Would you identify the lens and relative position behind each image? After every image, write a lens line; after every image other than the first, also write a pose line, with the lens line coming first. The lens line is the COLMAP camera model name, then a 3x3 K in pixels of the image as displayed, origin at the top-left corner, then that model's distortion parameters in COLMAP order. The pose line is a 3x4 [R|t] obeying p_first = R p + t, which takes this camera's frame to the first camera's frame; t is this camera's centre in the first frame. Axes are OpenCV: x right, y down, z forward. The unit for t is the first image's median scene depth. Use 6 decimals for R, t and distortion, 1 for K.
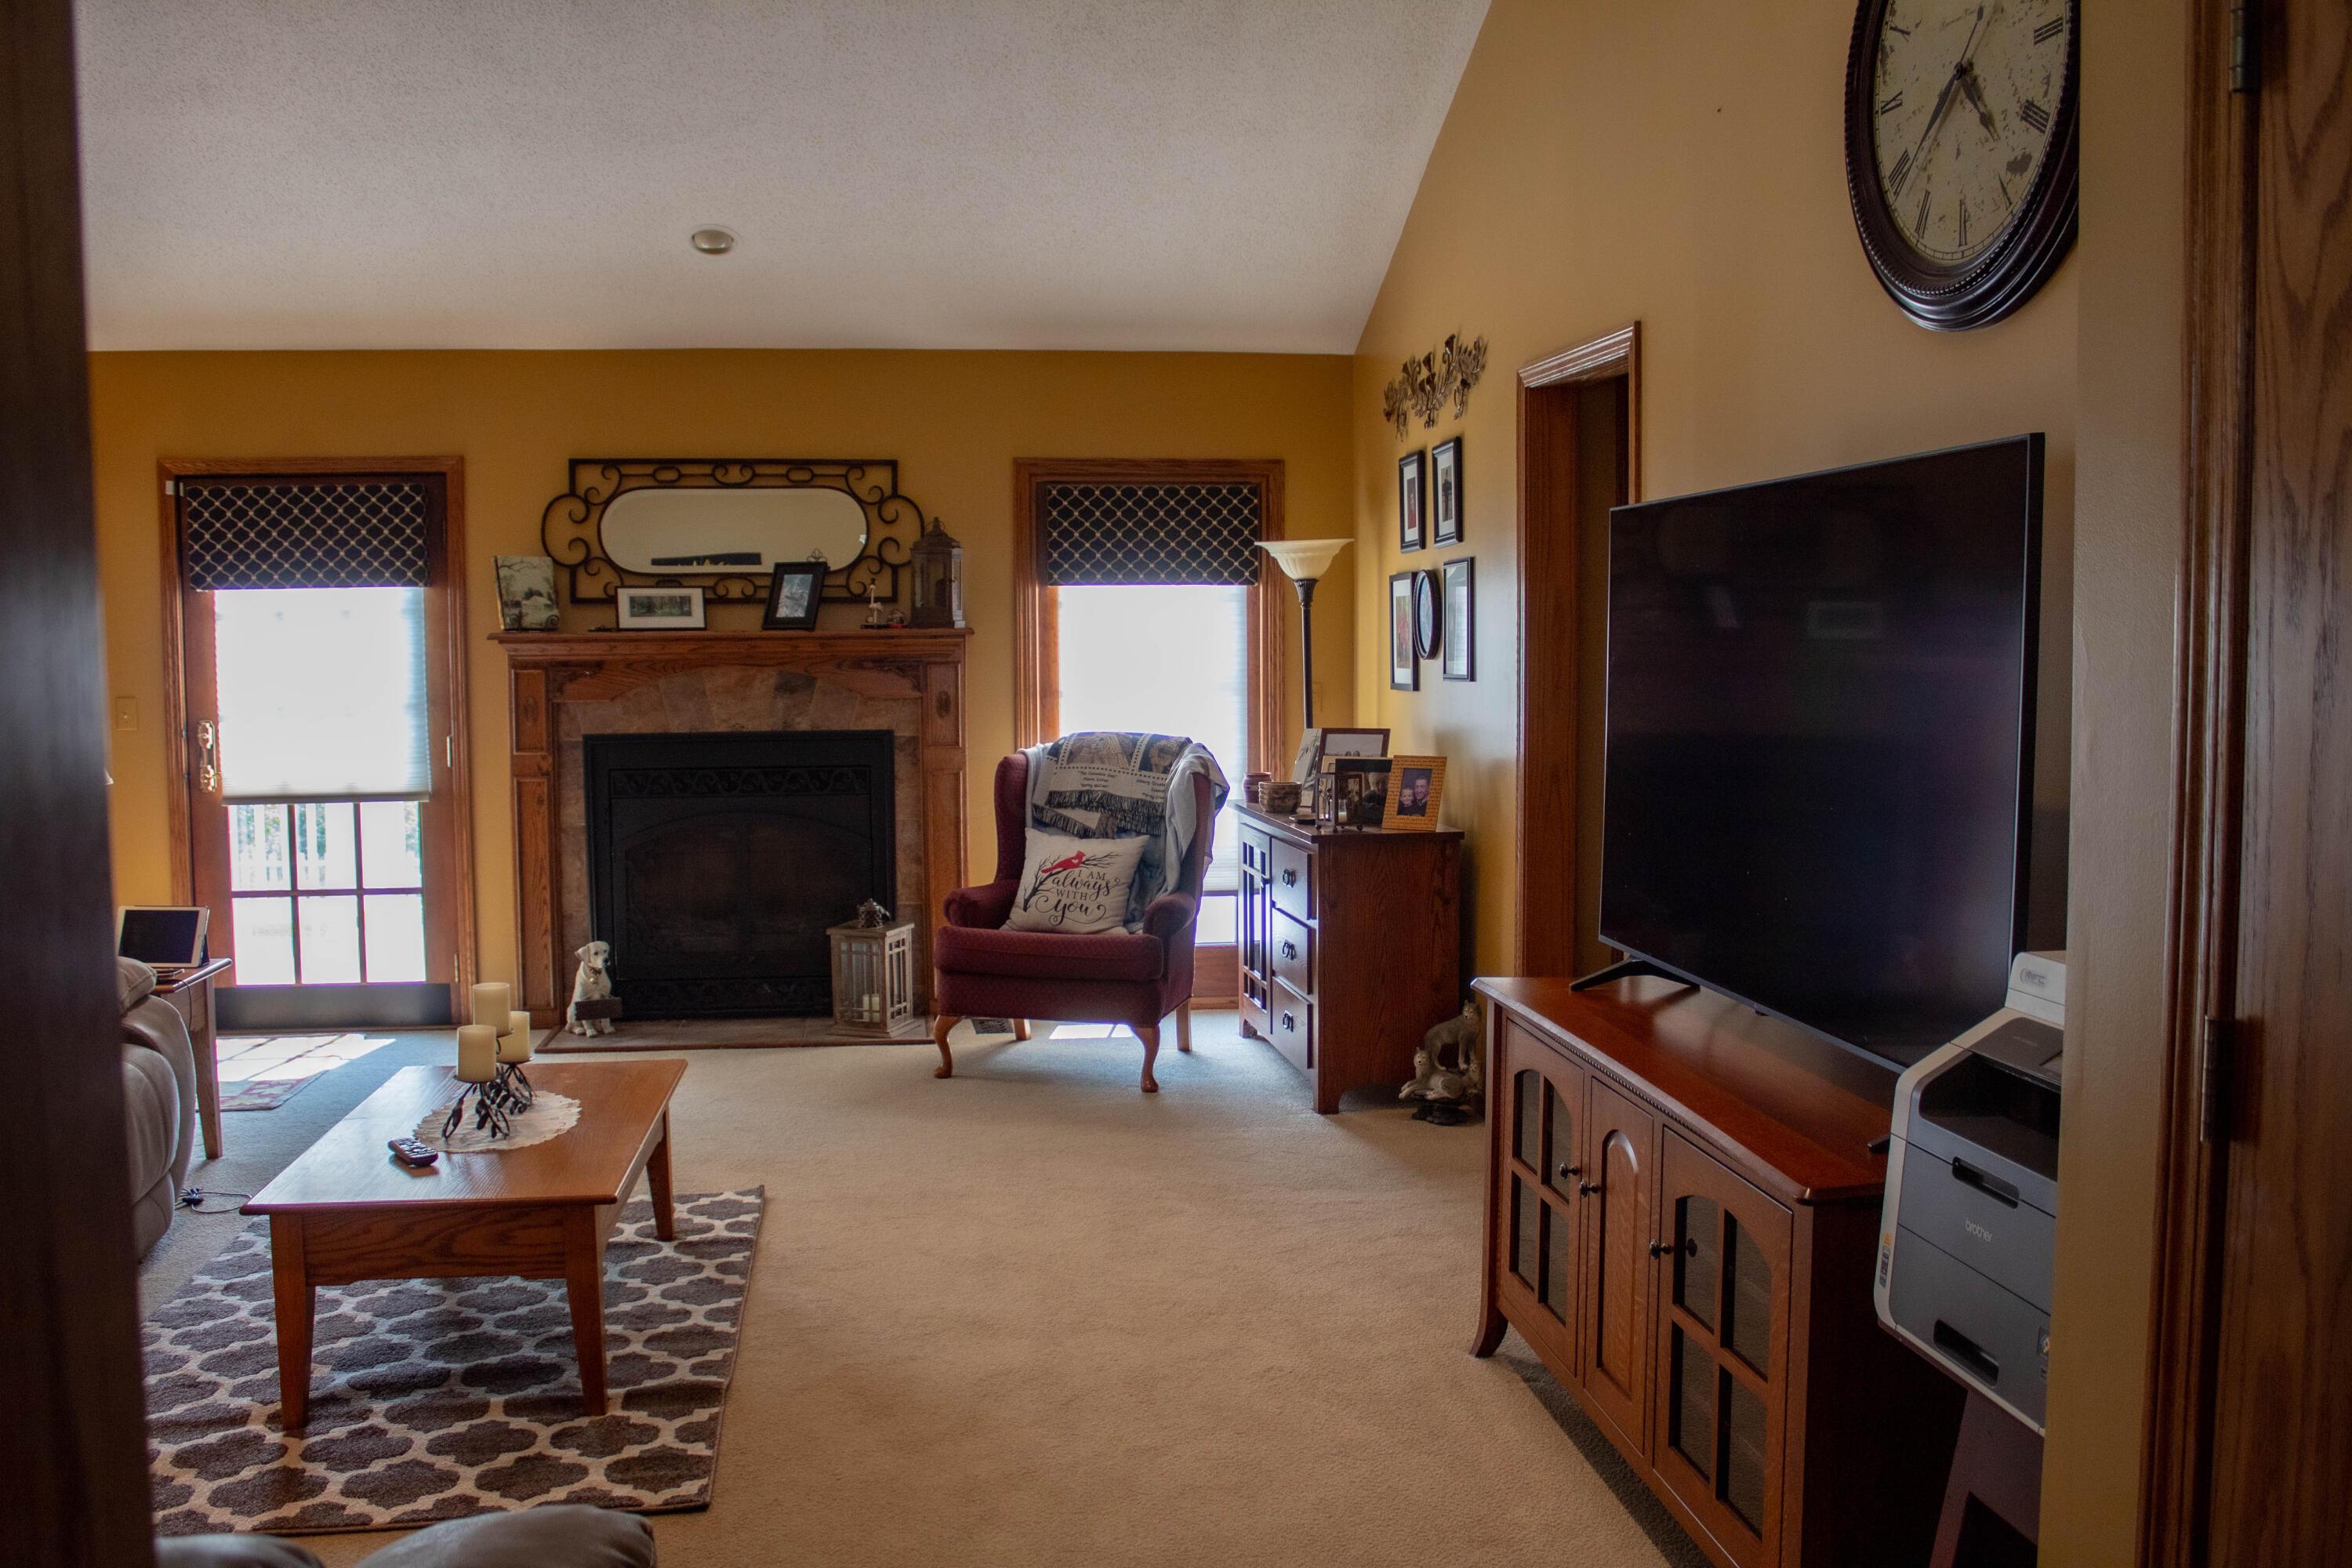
lens RADIAL K [[1951.0, 0, 1176.0], [0, 1951.0, 784.0], [0, 0, 1]] dist [-0.169532, 0.141053]
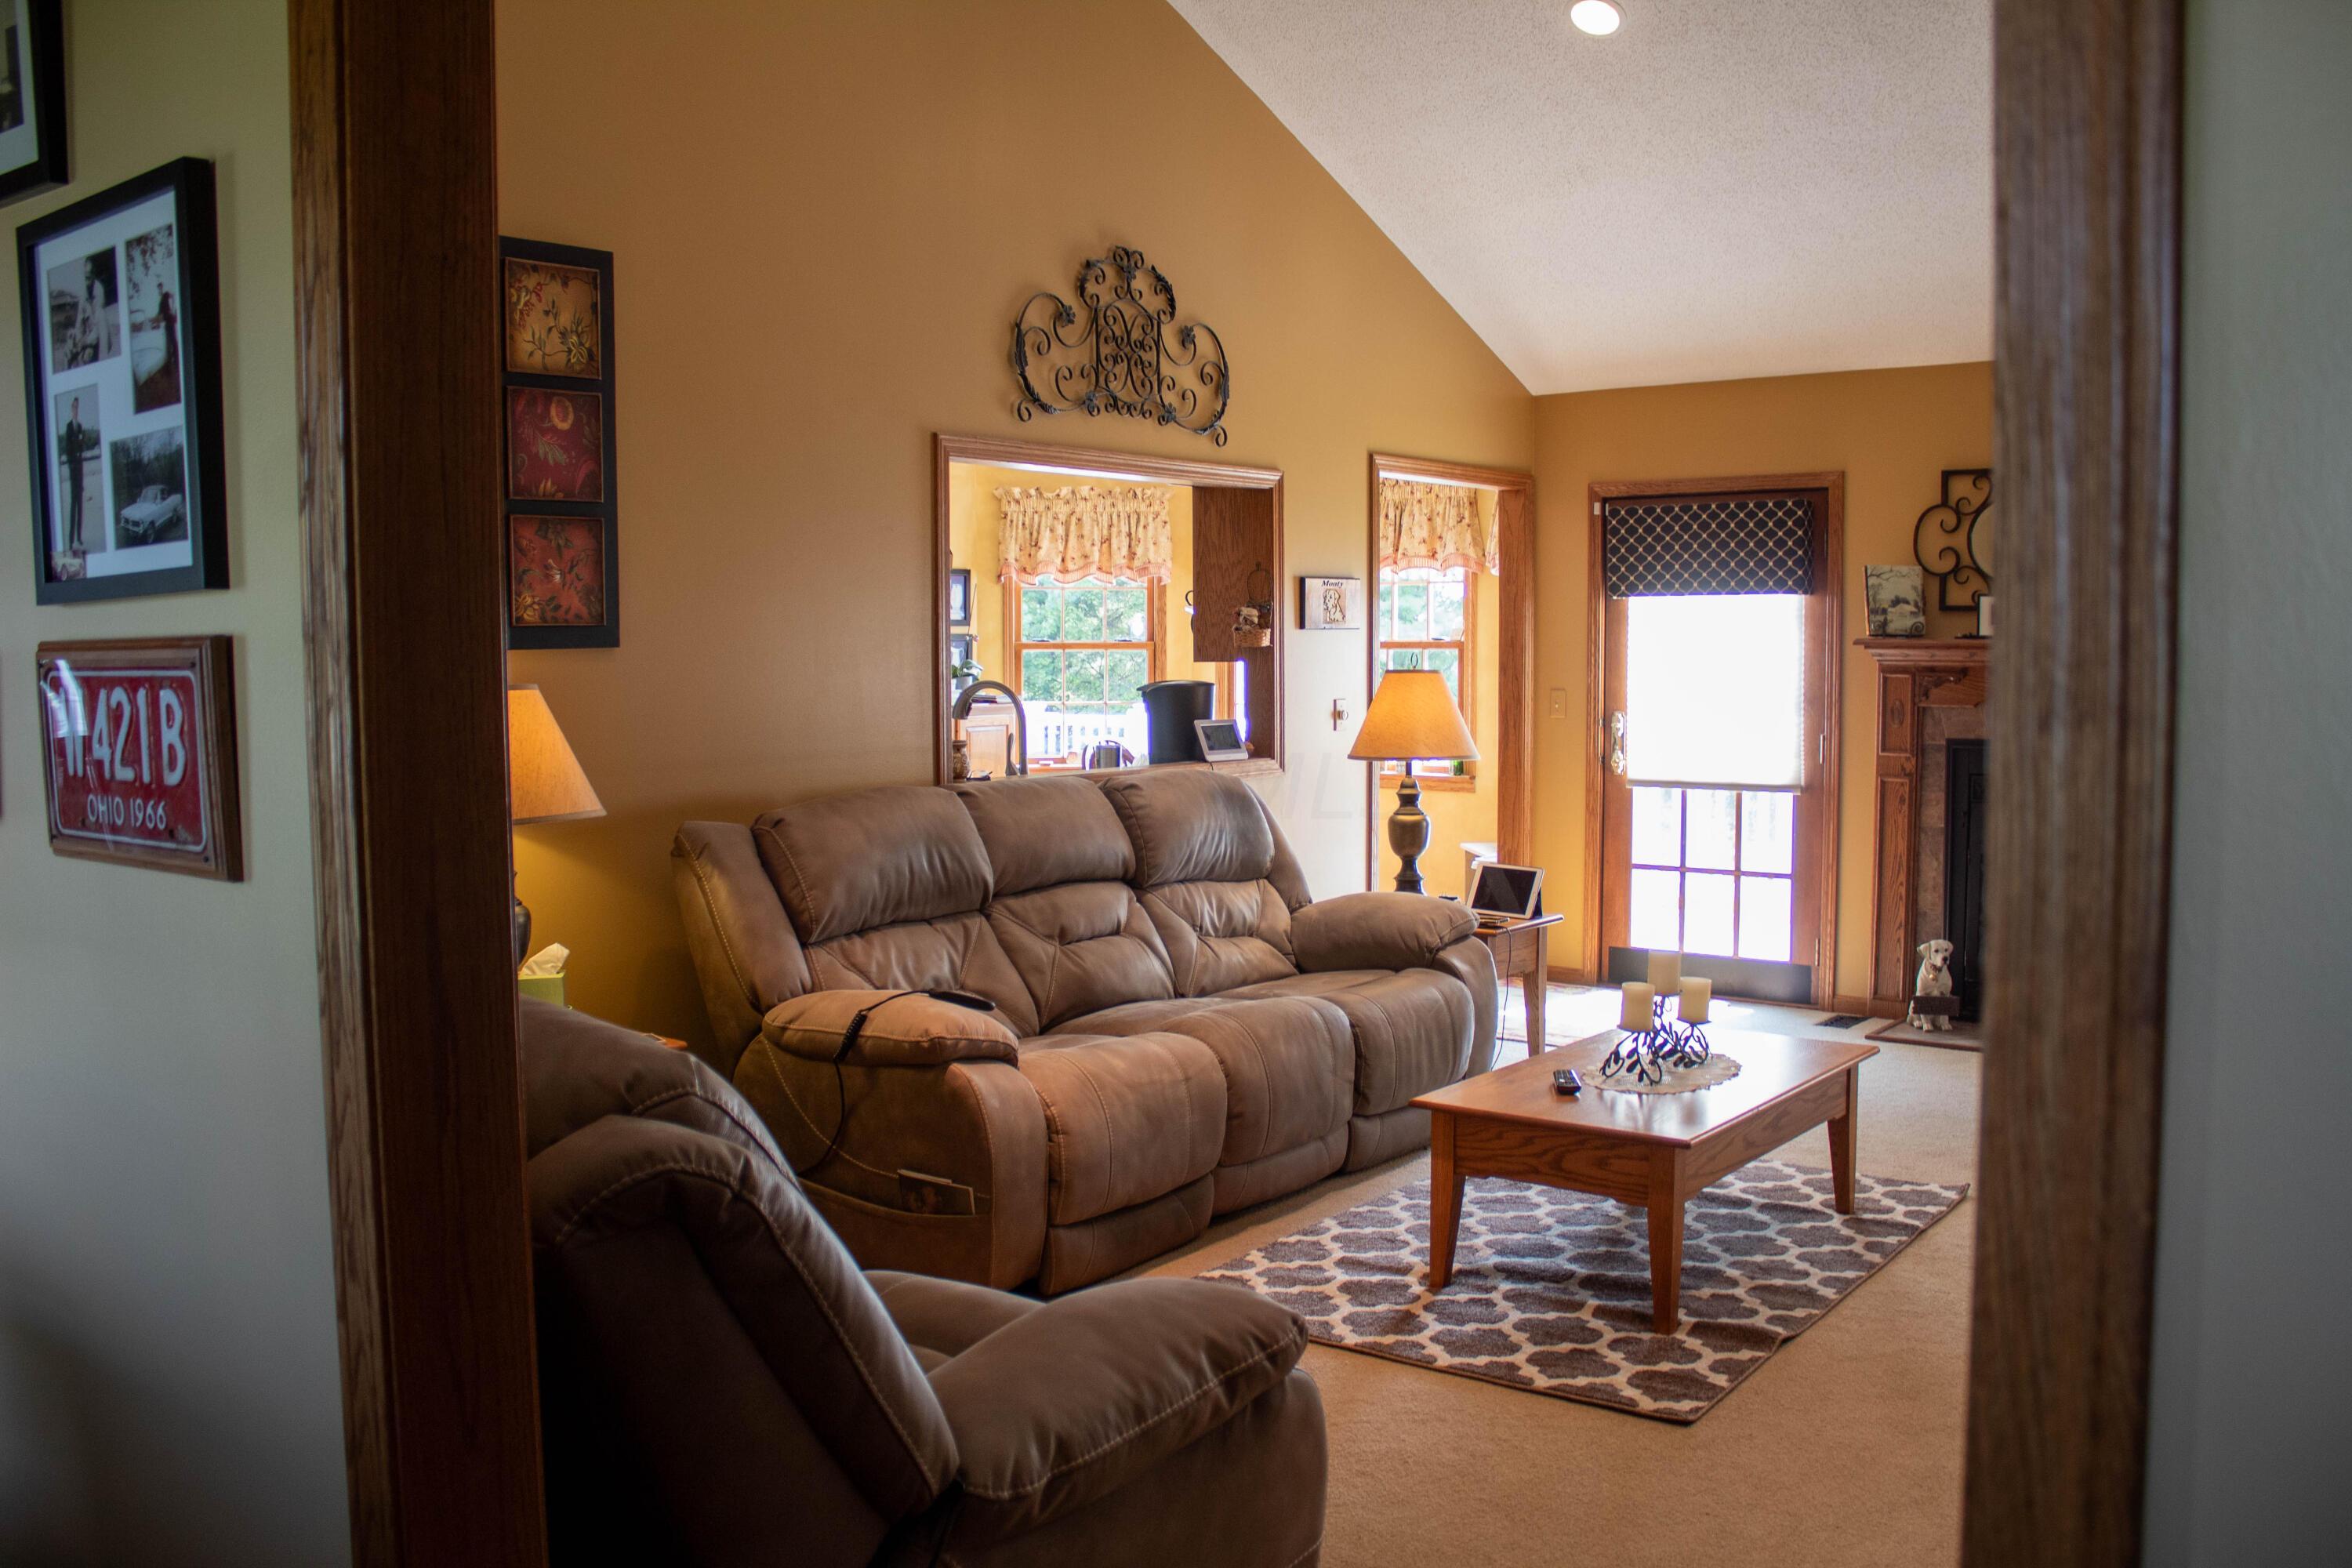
lens RADIAL K [[1951.0, 0, 1176.0], [0, 1951.0, 784.0], [0, 0, 1]] dist [-0.169532, 0.141053]
pose [[0.687713, 0.054515, -0.723933, 0.214232], [-0.055276, 0.998214, 0.022659, -0.002383], [0.723875, 0.024433, 0.689498, -0.000395]]
